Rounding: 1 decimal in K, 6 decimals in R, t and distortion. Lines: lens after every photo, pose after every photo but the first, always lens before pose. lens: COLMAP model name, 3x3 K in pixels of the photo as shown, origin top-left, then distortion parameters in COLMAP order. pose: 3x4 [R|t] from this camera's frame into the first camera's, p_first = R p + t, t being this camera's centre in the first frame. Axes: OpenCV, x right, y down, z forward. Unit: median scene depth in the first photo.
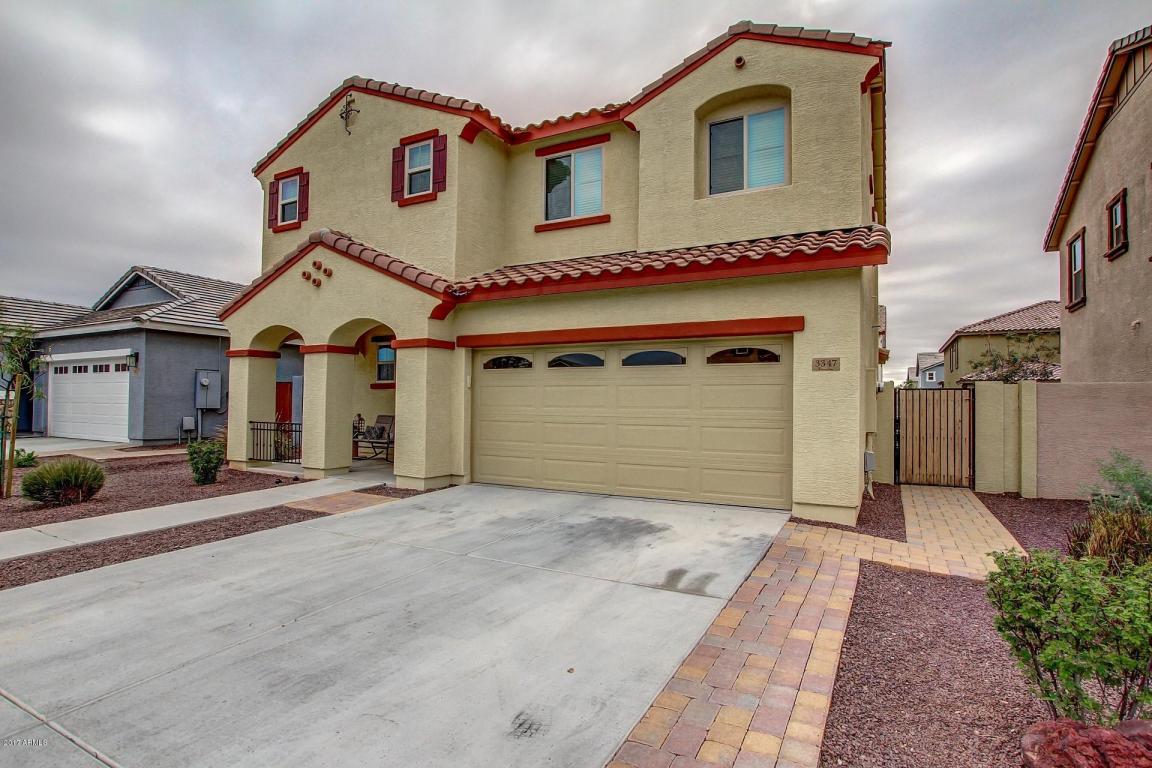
lens RADIAL K [[587.8, 0, 581.2], [0, 587.8, 385.5], [0, 0, 1]] dist [-0.026227, 0.000200]
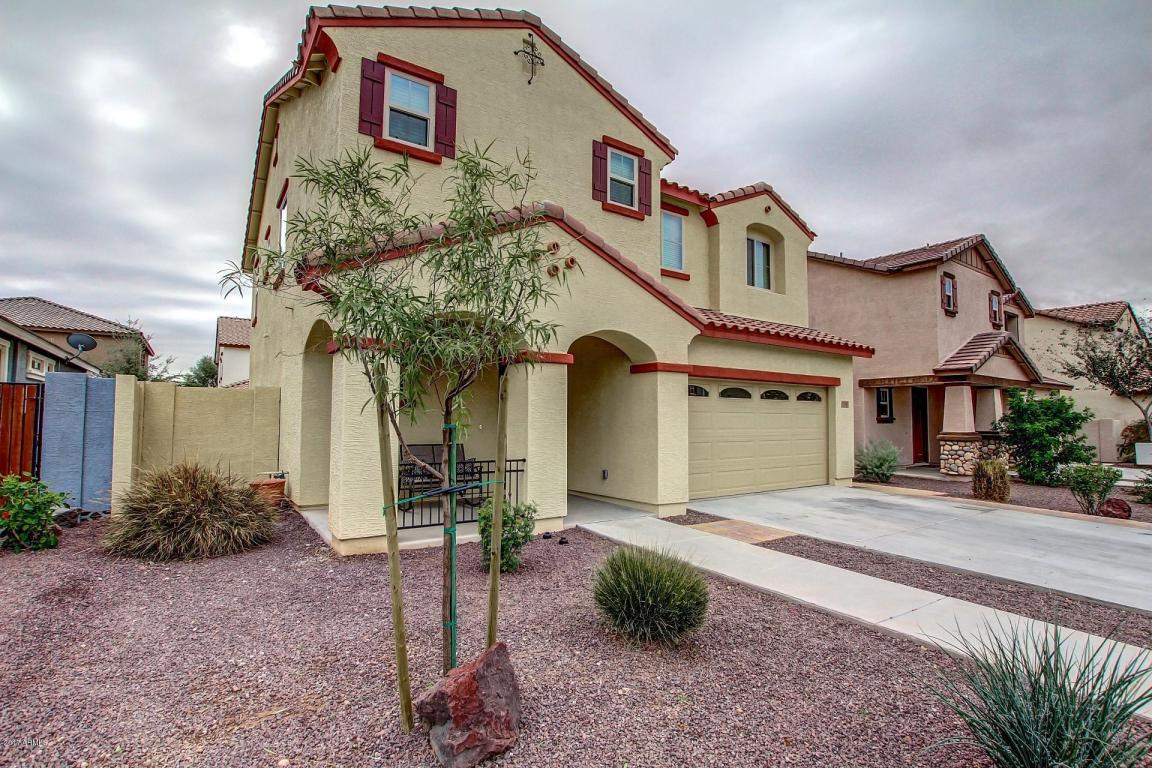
lens RADIAL K [[553.3, 0, 587.2], [0, 553.3, 387.2], [0, 0, 1]] dist [-0.028453, 0.000414]
pose [[0.454051, 0.047333, 0.889717, -1.100970], [-0.028533, 0.998848, -0.038577, 0.000856], [-0.890519, -0.007870, 0.454879, 0.657360]]
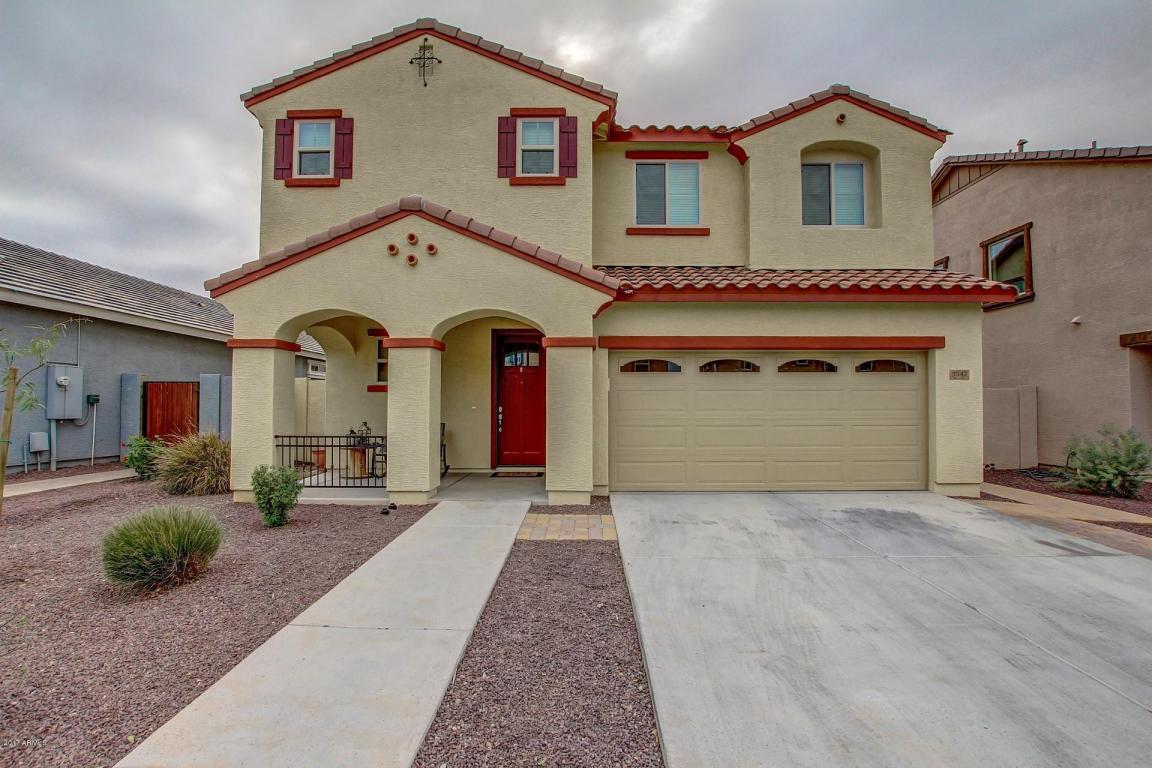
lens RADIAL K [[553.3, 0, 585.8], [0, 553.3, 388.1], [0, 0, 1]] dist [-0.028453, 0.000414]
pose [[0.883559, 0.005597, 0.468286, -0.617594], [-0.005765, 0.999983, -0.001074, -0.000684], [-0.468284, -0.001751, 0.883576, 0.224613]]
